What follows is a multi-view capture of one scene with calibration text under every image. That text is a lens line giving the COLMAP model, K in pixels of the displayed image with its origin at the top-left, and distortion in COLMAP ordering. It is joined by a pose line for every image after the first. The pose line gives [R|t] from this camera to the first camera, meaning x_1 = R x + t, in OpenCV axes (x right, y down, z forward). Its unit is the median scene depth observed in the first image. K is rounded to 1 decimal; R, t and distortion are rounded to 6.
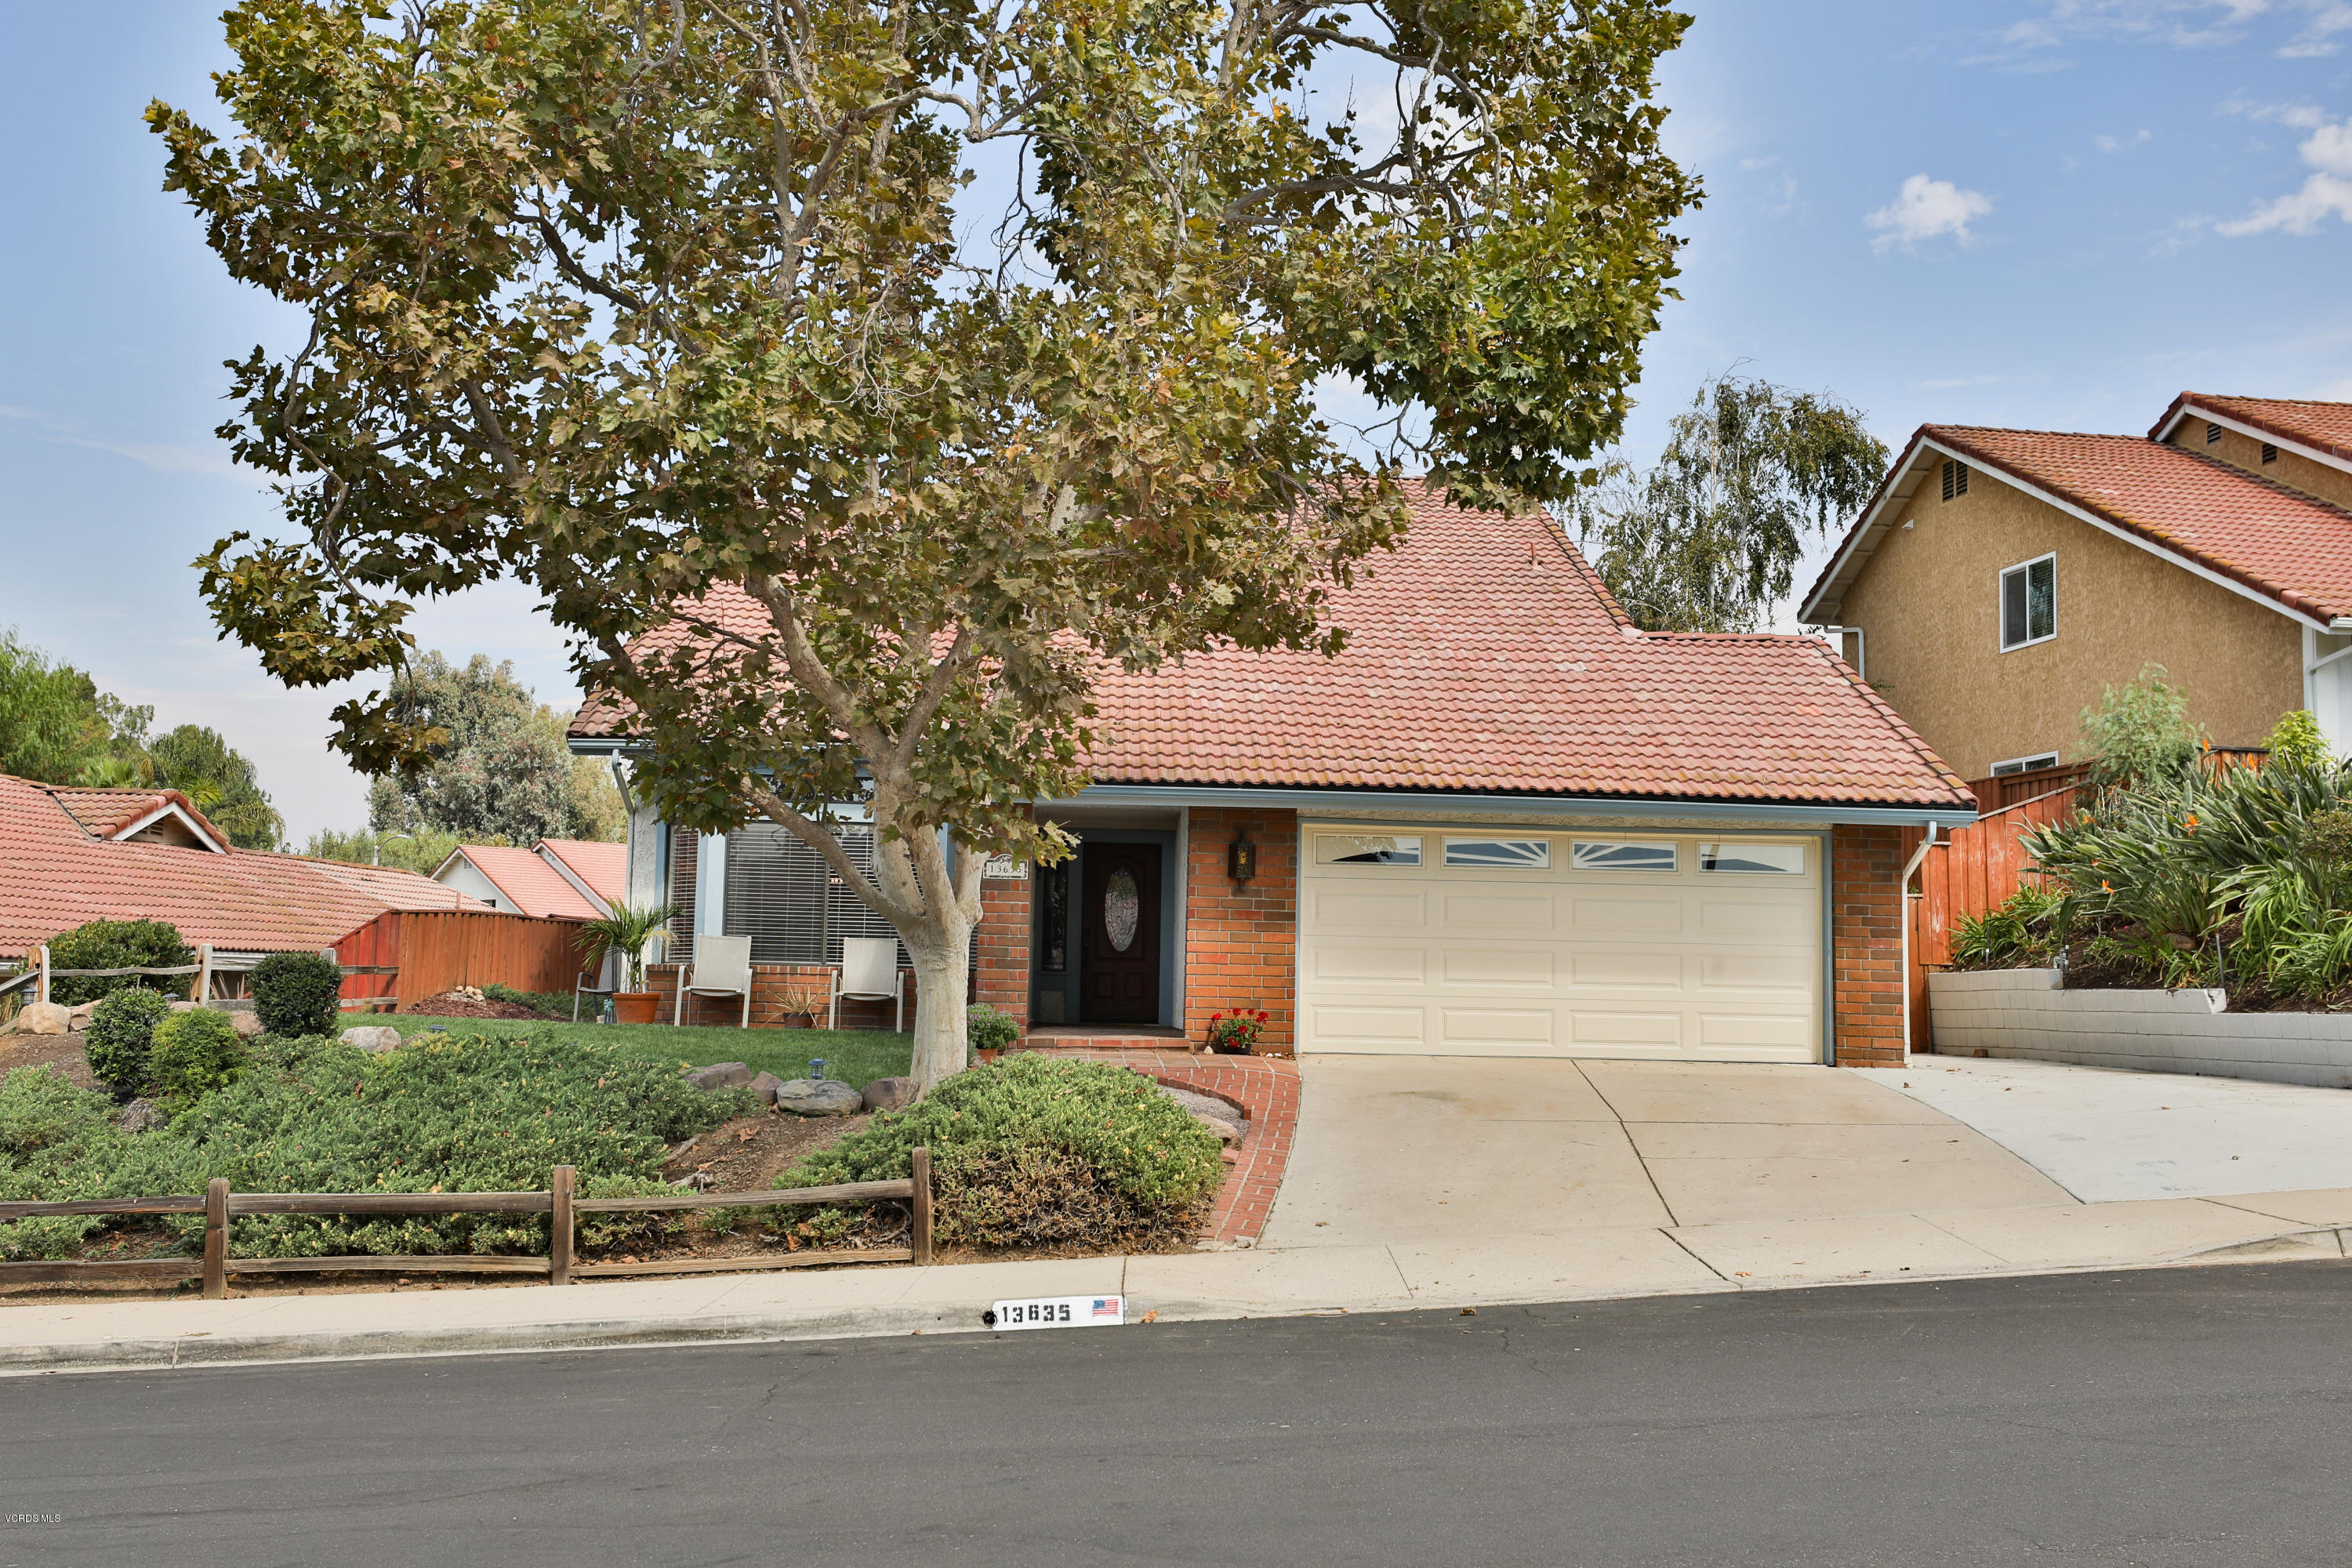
lens RADIAL K [[2370.6, 0, 1176.9], [0, 2370.6, 782.4], [0, 0, 1]] dist [0.028615, 0.047197]
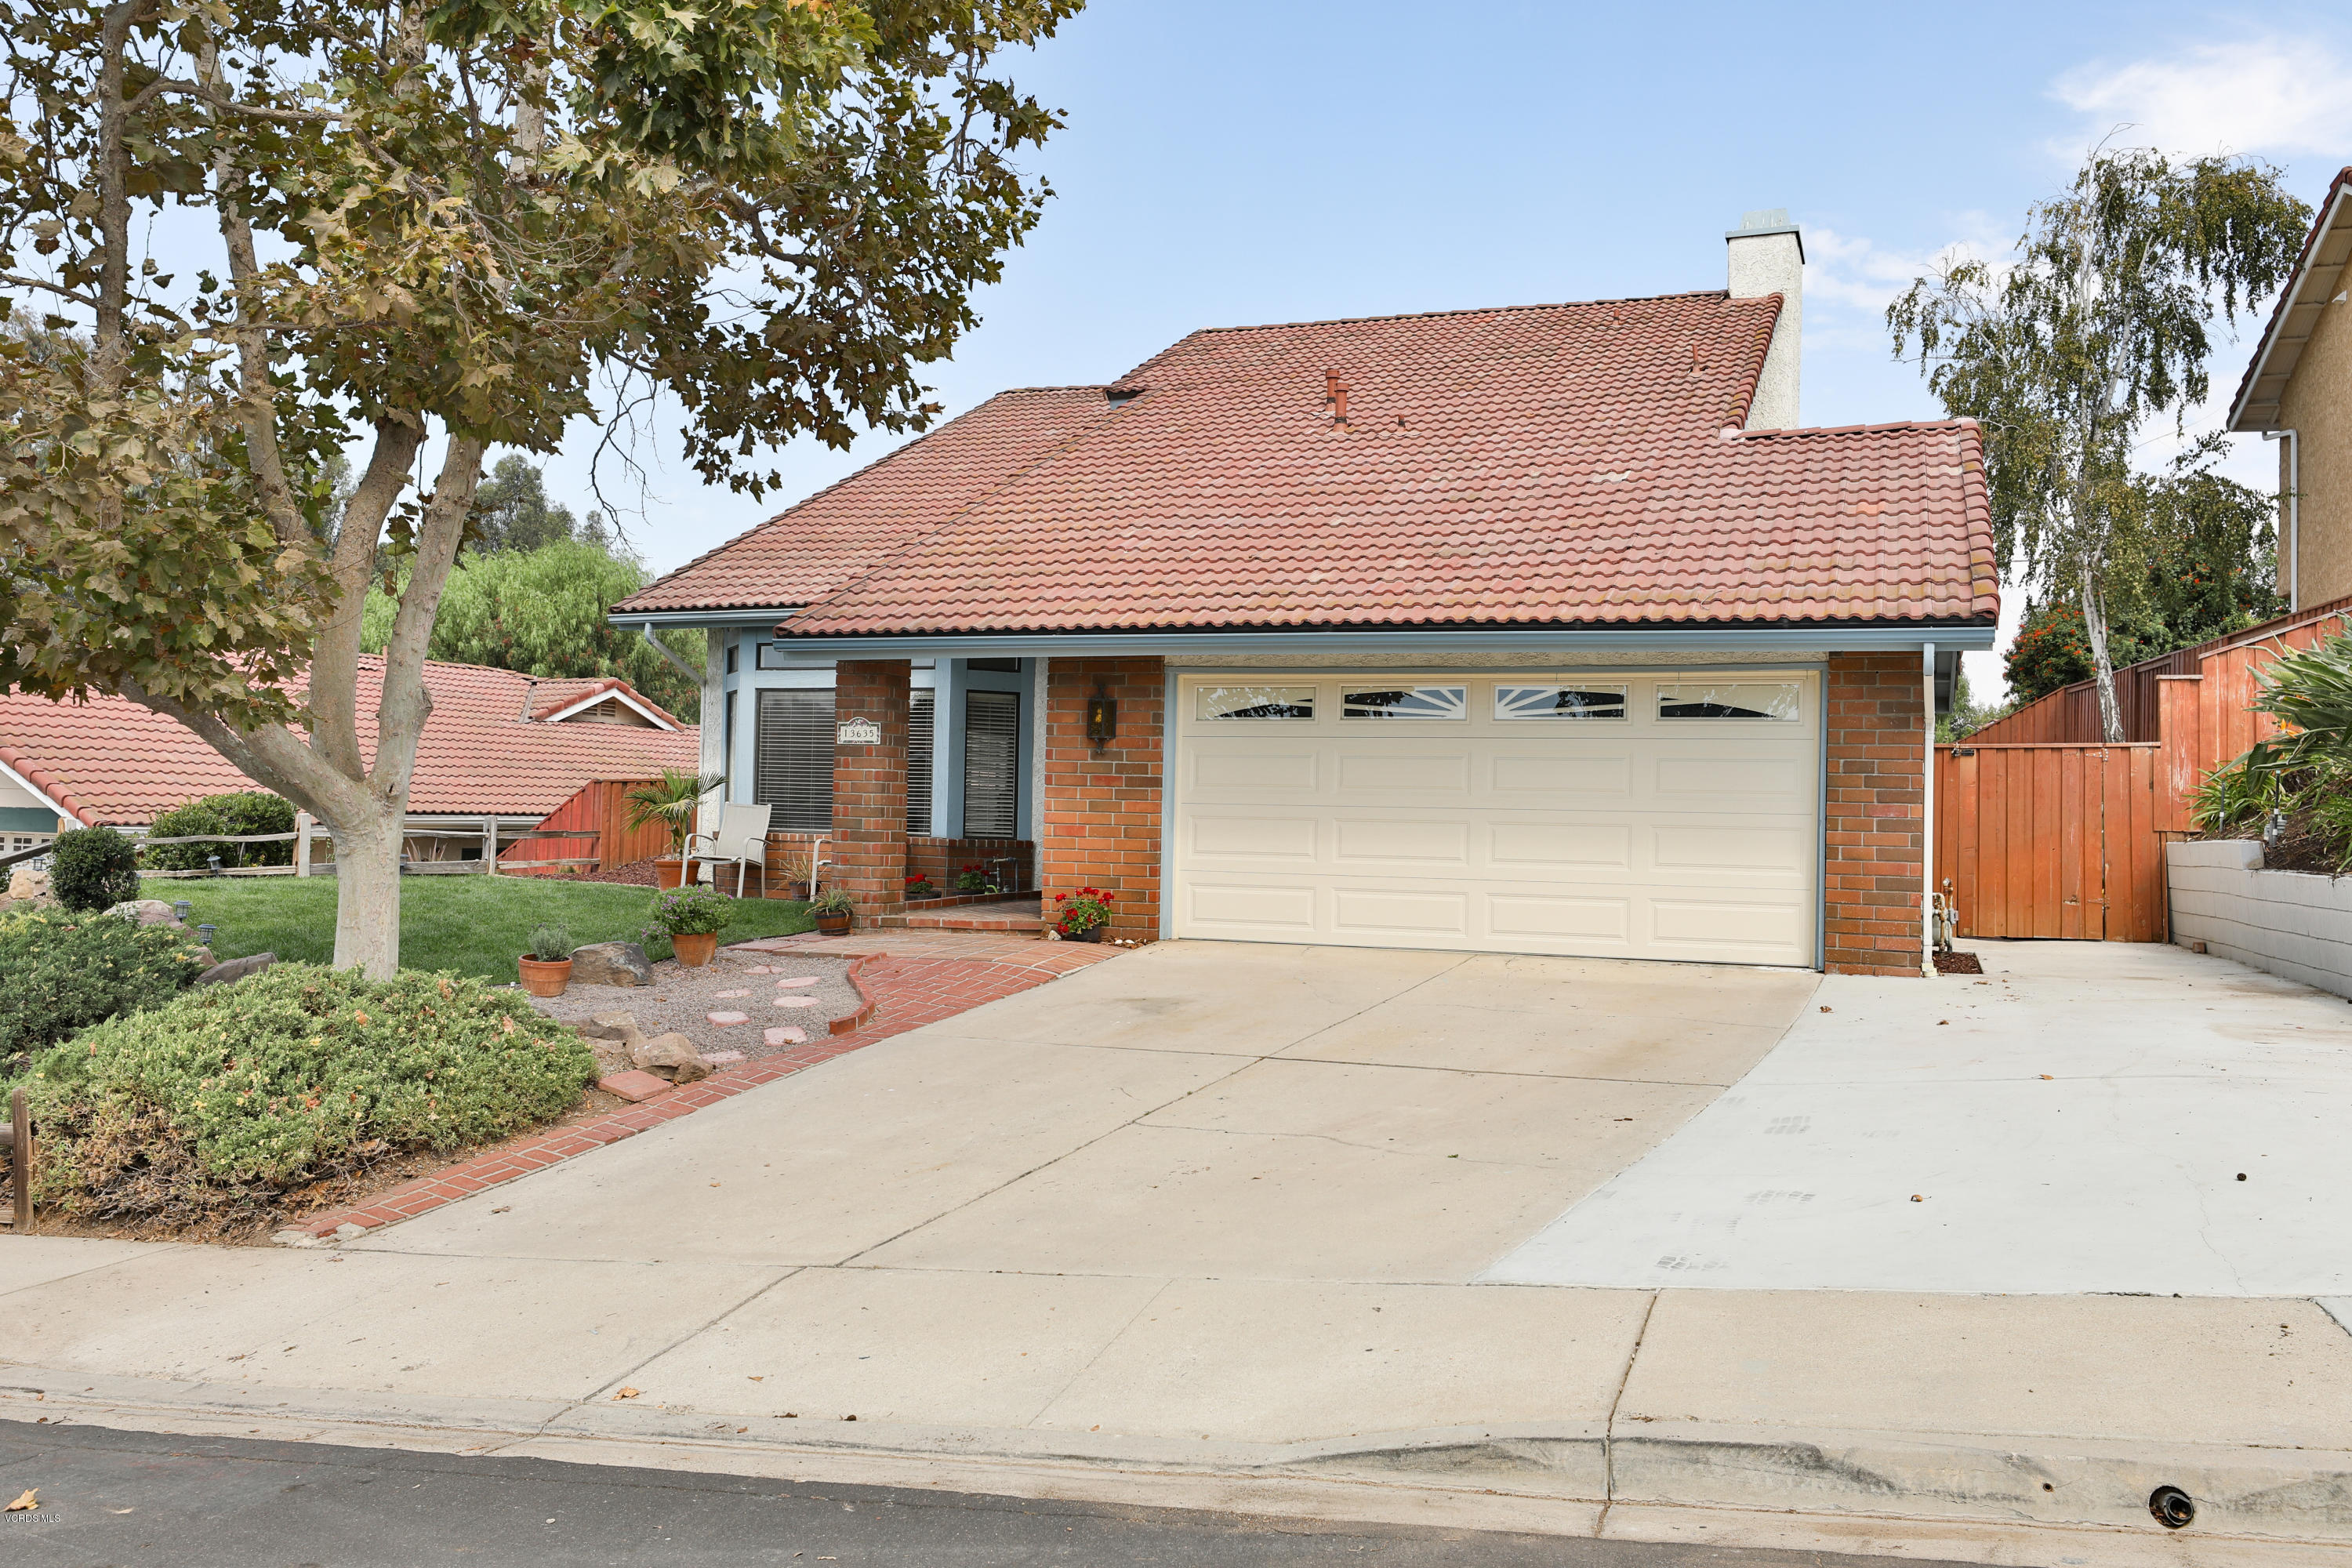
lens RADIAL K [[1898.7, 0, 1174.3], [0, 1898.7, 782.9], [0, 0, 1]] dist [-0.004882, 0.037626]
pose [[0.920895, -0.008223, -0.389725, 0.324719], [0.032305, 0.997948, 0.055277, 0.018907], [0.388471, -0.063494, 0.919271, 0.368375]]
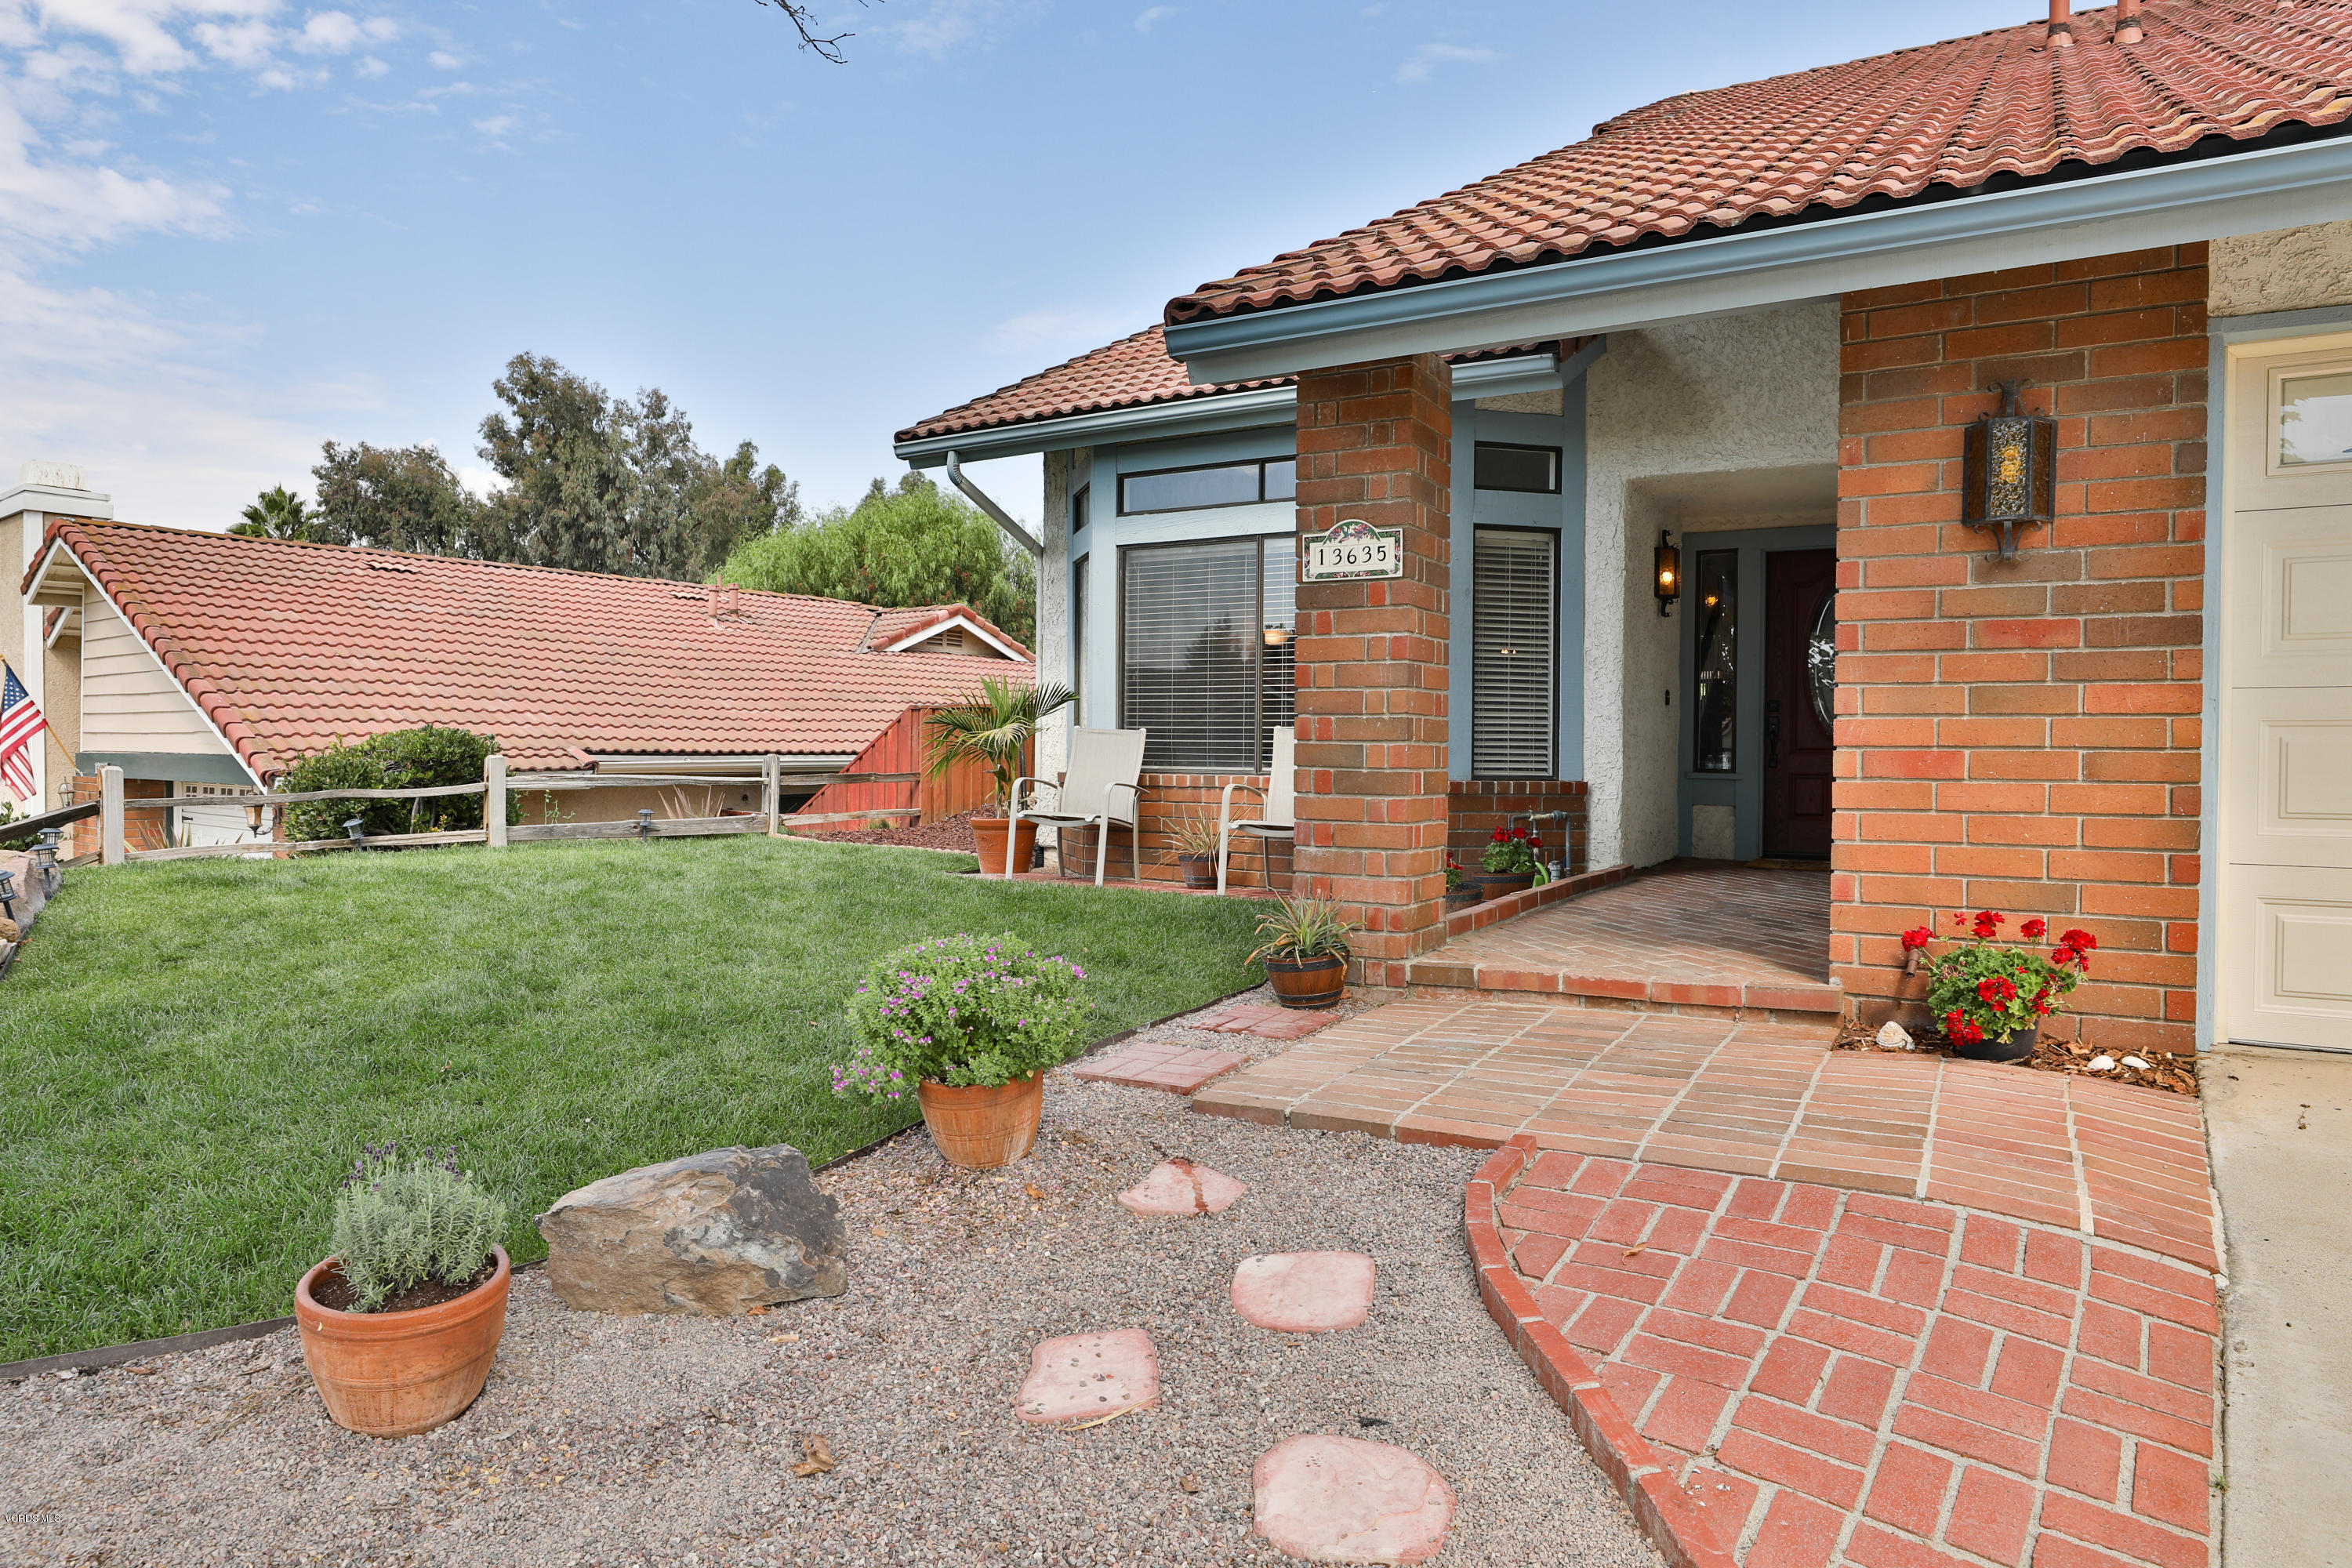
lens RADIAL K [[1459.8, 0, 1176.2], [0, 1459.8, 783.4], [0, 0, 1]] dist [-0.005190, 0.000155]
pose [[0.841714, -0.004641, -0.539904, 0.039560], [0.061092, 0.994360, 0.086696, 0.051759], [0.536456, -0.105957, 0.837250, 0.761085]]
